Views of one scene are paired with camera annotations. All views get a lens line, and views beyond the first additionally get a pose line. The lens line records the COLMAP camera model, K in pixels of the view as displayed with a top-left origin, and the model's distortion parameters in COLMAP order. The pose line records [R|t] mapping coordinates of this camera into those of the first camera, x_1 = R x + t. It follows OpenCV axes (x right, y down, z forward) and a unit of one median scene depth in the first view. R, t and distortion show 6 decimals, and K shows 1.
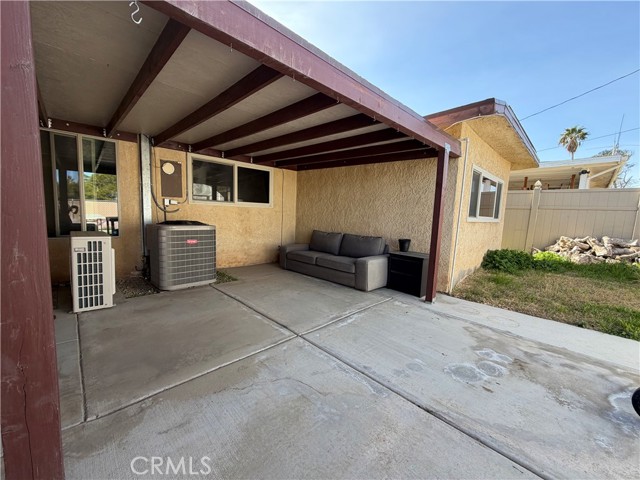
lens RADIAL K [[255.9, 0, 319.7], [0, 255.9, 240.0], [0, 0, 1]] dist [-0.002259, 0.000898]
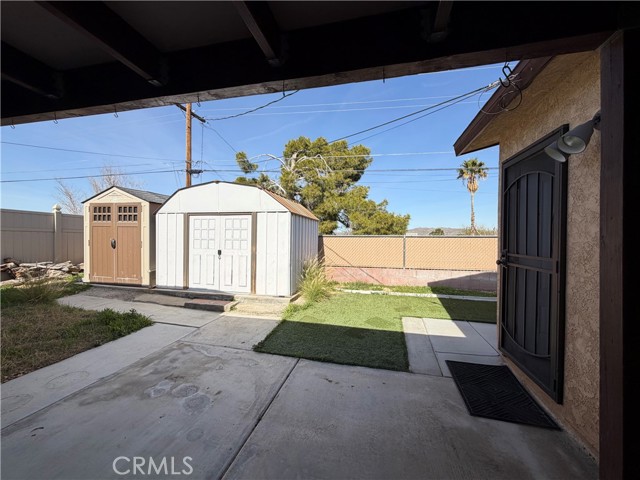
lens RADIAL K [[255.9, 0, 318.4], [0, 255.9, 240.8], [0, 0, 1]] dist [-0.002259, 0.000898]
pose [[-0.541607, -0.050931, 0.839087, -0.433047], [0.057241, 0.993612, 0.097258, -0.178641], [-0.838680, 0.100705, -0.535232, 0.788524]]
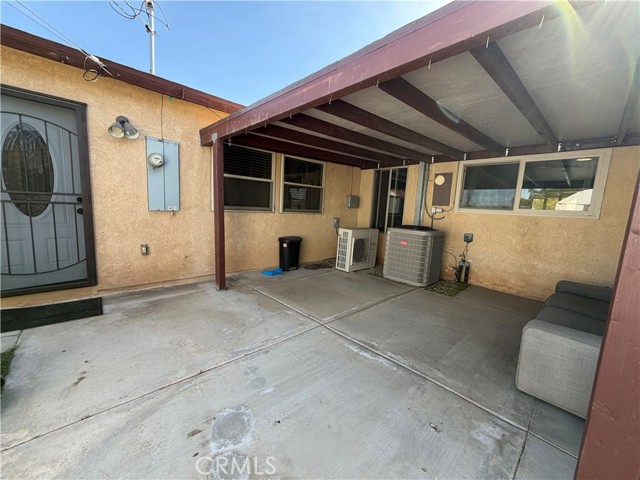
lens RADIAL K [[255.9, 0, 315.7], [0, 255.9, 239.0], [0, 0, 1]] dist [-0.002259, 0.000898]
pose [[-0.020532, 0.092134, -0.995535, 0.905820], [-0.153873, 0.983590, 0.094202, -0.081576], [0.987877, 0.155120, -0.006018, 0.846096]]
